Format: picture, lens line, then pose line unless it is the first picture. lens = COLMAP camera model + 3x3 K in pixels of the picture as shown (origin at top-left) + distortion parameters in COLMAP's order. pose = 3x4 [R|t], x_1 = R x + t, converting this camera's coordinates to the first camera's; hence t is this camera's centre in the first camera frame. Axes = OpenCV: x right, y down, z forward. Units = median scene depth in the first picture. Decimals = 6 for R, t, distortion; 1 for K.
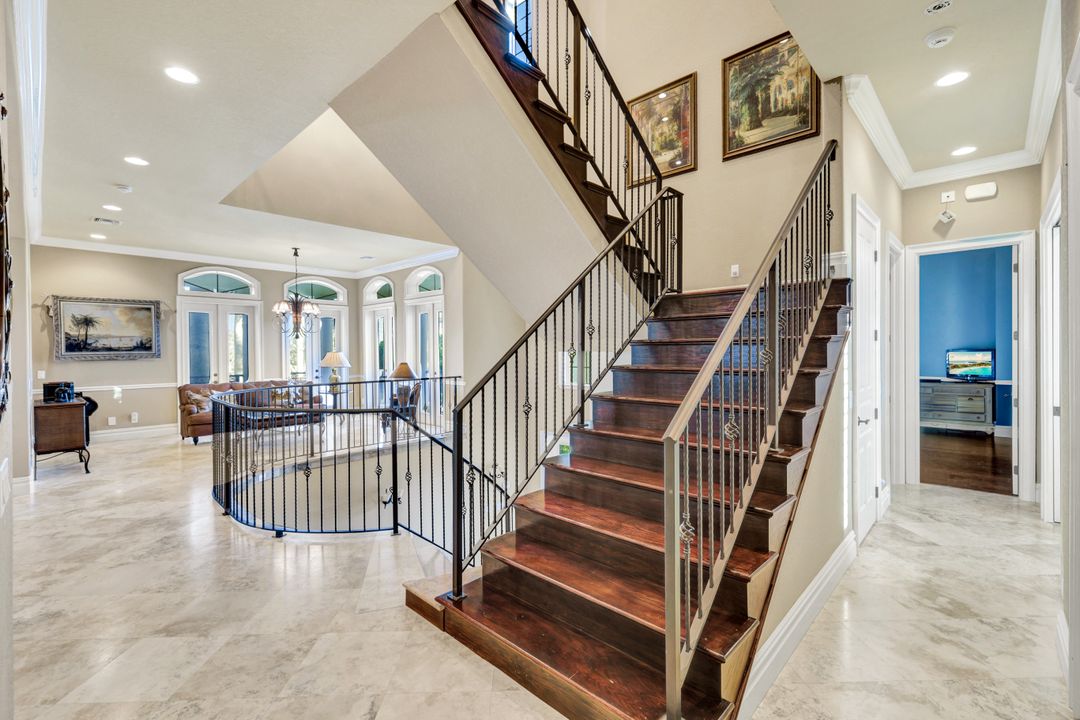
lens RADIAL K [[478.0, 0, 537.1], [0, 478.0, 357.7], [0, 0, 1]] dist [0.004152, 0.000255]
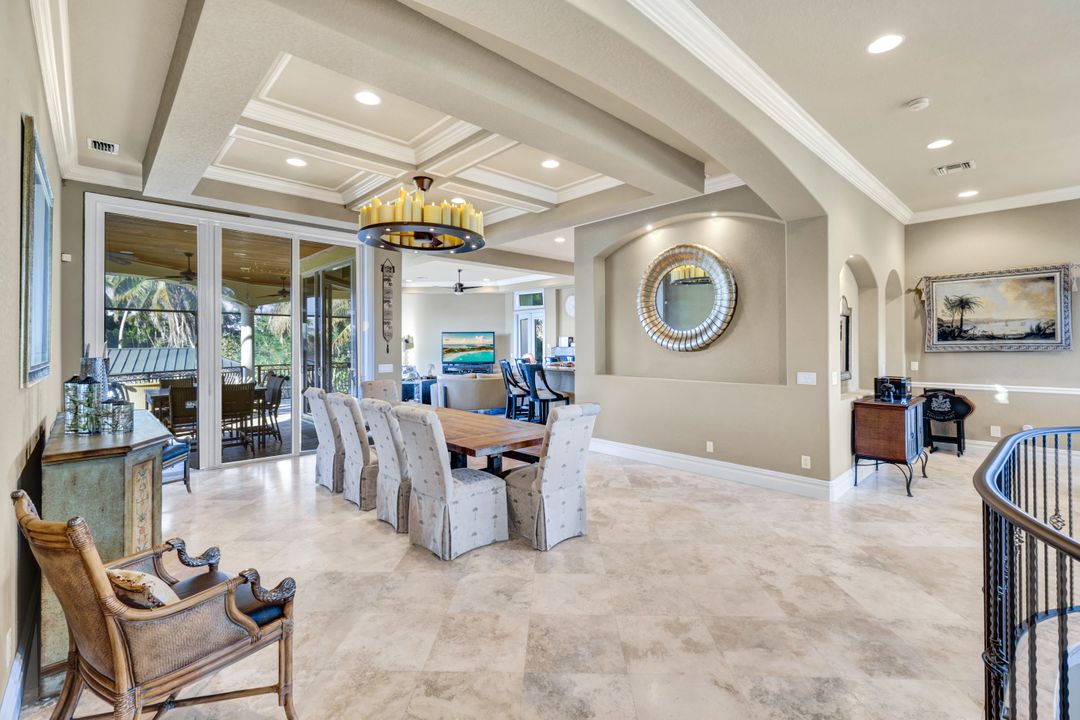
lens RADIAL K [[478.0, 0, 494.8], [0, 478.0, 343.0], [0, 0, 1]] dist [0.004152, 0.000255]
pose [[-0.055588, 0.003697, -0.998447, -0.082856], [-0.008809, 0.999952, 0.004193, -0.005002], [0.998415, 0.009028, -0.055553, 0.258472]]
